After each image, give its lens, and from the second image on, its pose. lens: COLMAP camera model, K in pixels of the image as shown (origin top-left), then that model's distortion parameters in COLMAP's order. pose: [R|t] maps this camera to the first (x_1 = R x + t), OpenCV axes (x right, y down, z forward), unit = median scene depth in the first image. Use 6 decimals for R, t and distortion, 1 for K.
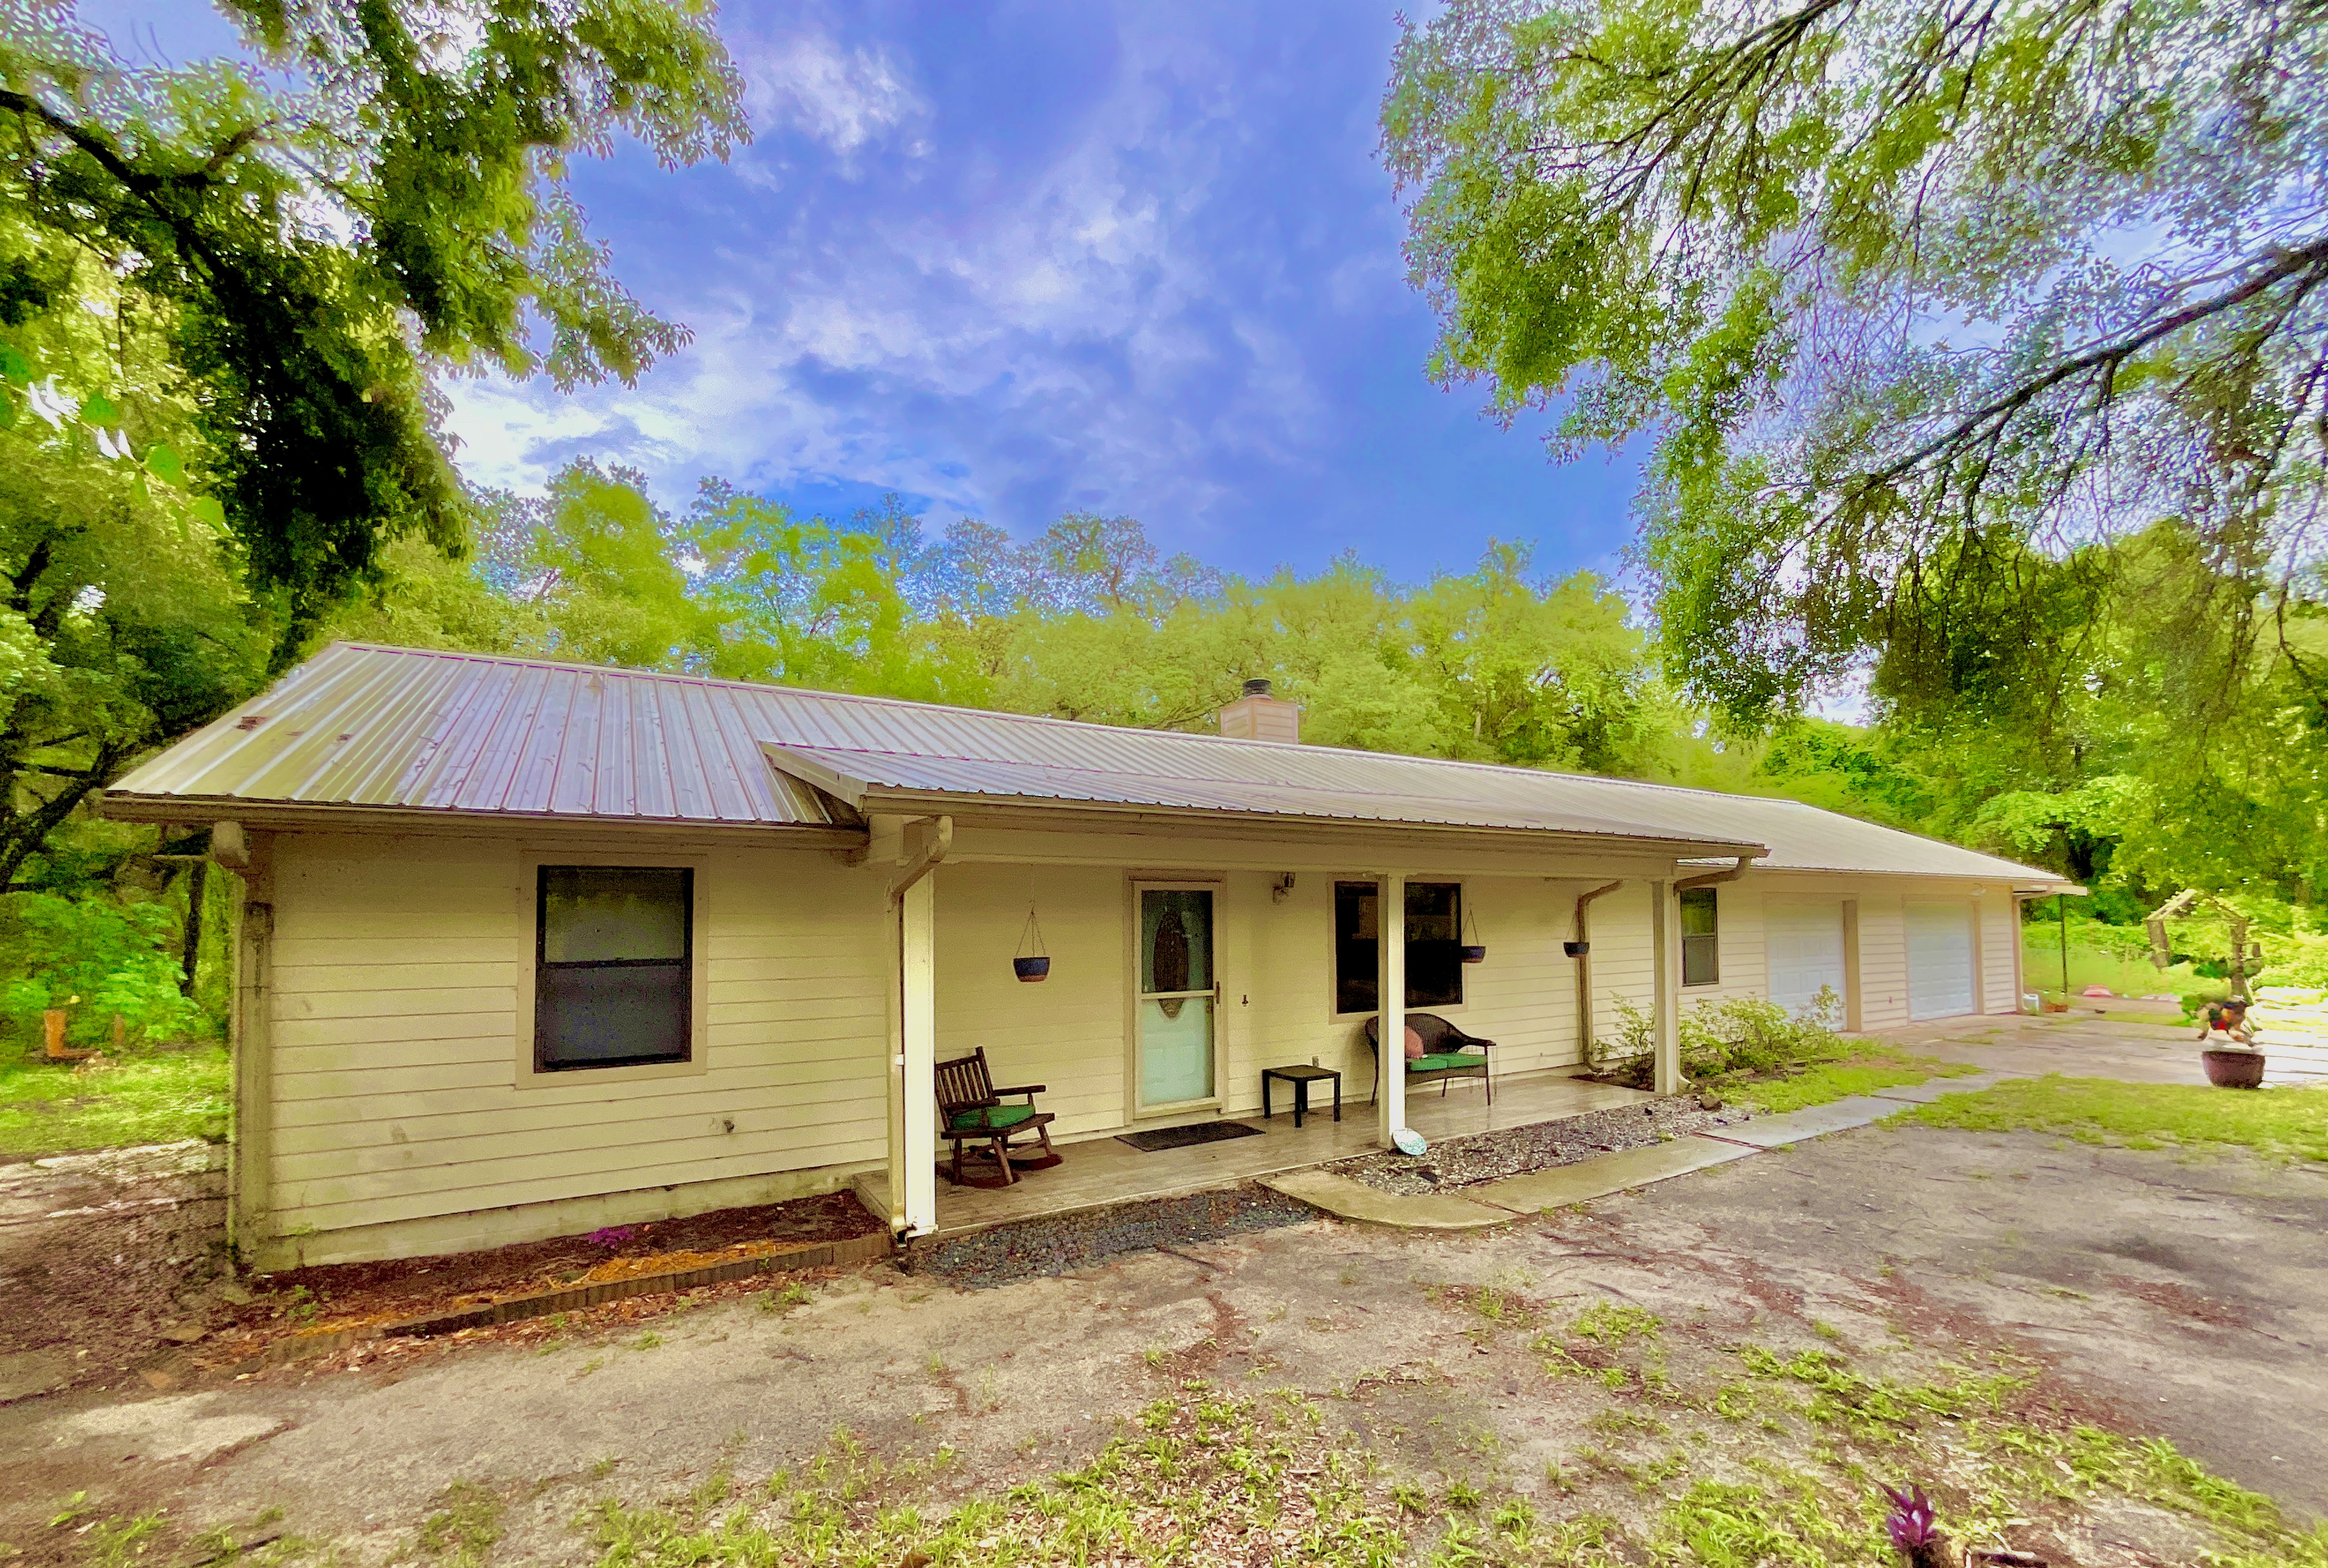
lens RADIAL K [[940.3, 0, 1162.3], [0, 940.3, 696.6], [0, 0, 1]] dist [-0.001009, 0.000174]
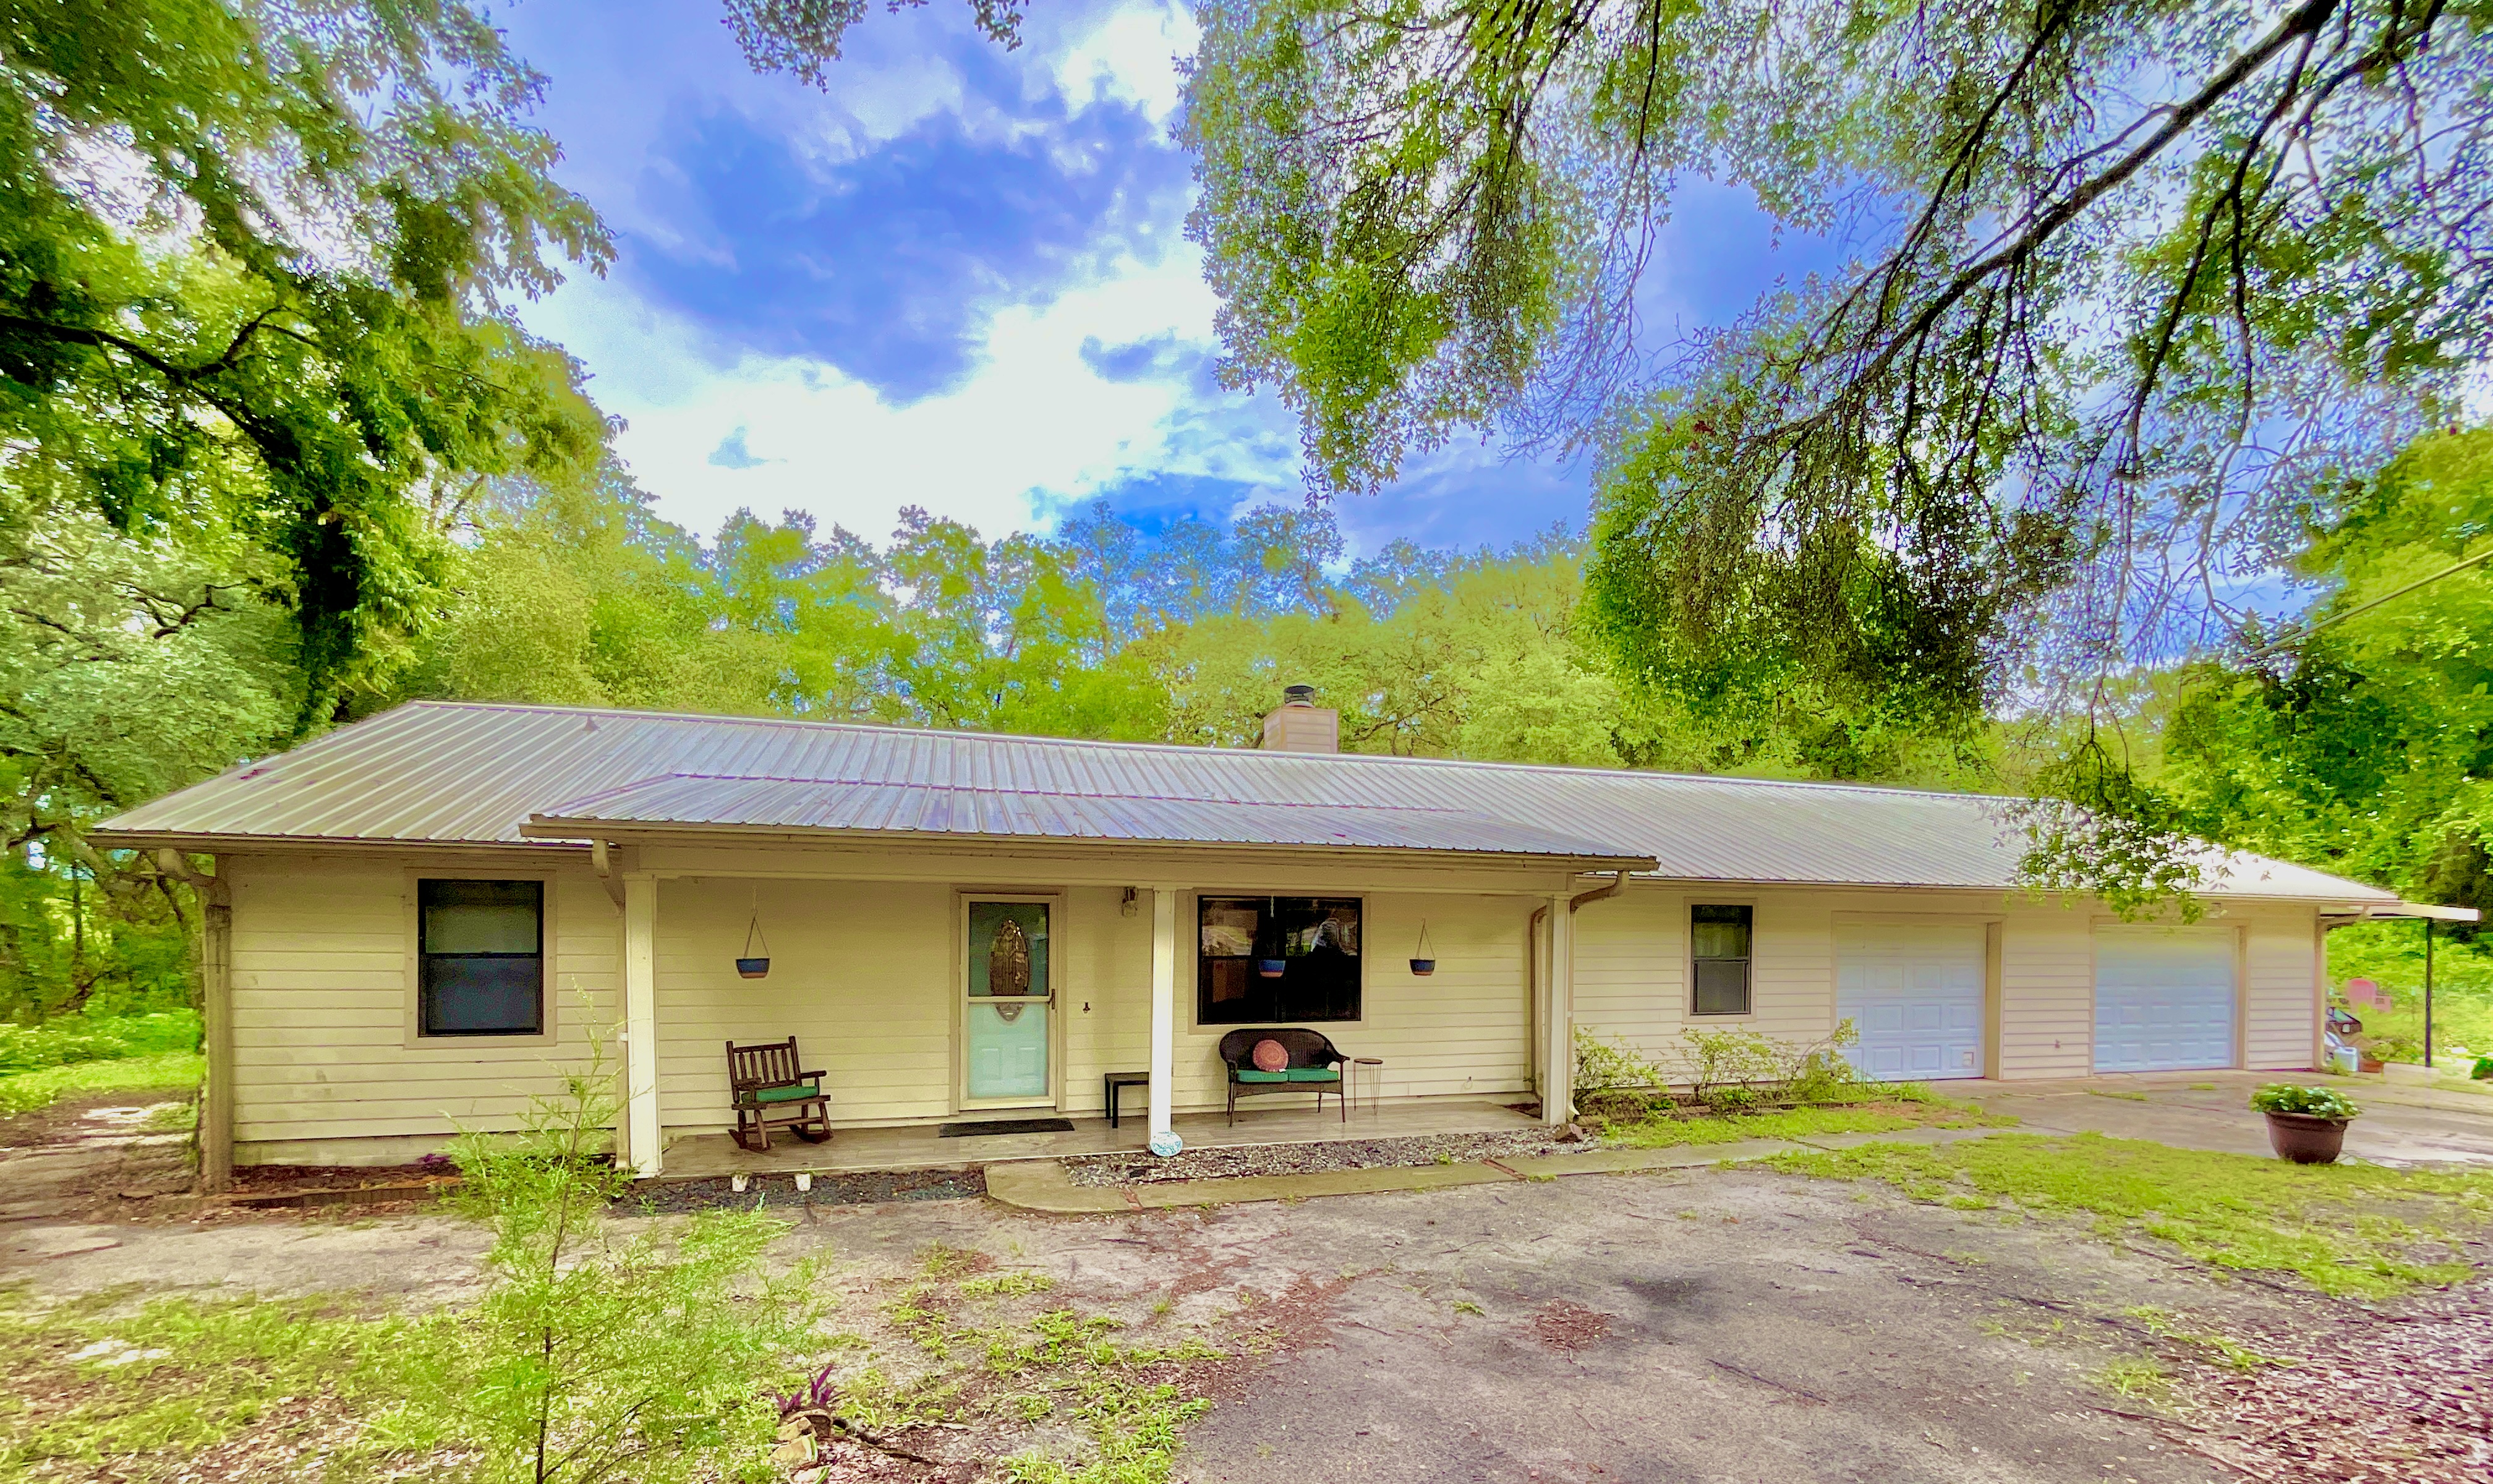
lens RADIAL K [[1023.1, 0, 1246.5], [0, 1023.1, 742.0], [0, 0, 1]] dist [-0.000456, 0.000035]
pose [[0.966849, -0.032457, -0.253278, 0.599967], [0.044027, 0.998223, 0.040145, -0.010035], [0.251525, -0.049965, 0.966560, -0.044195]]
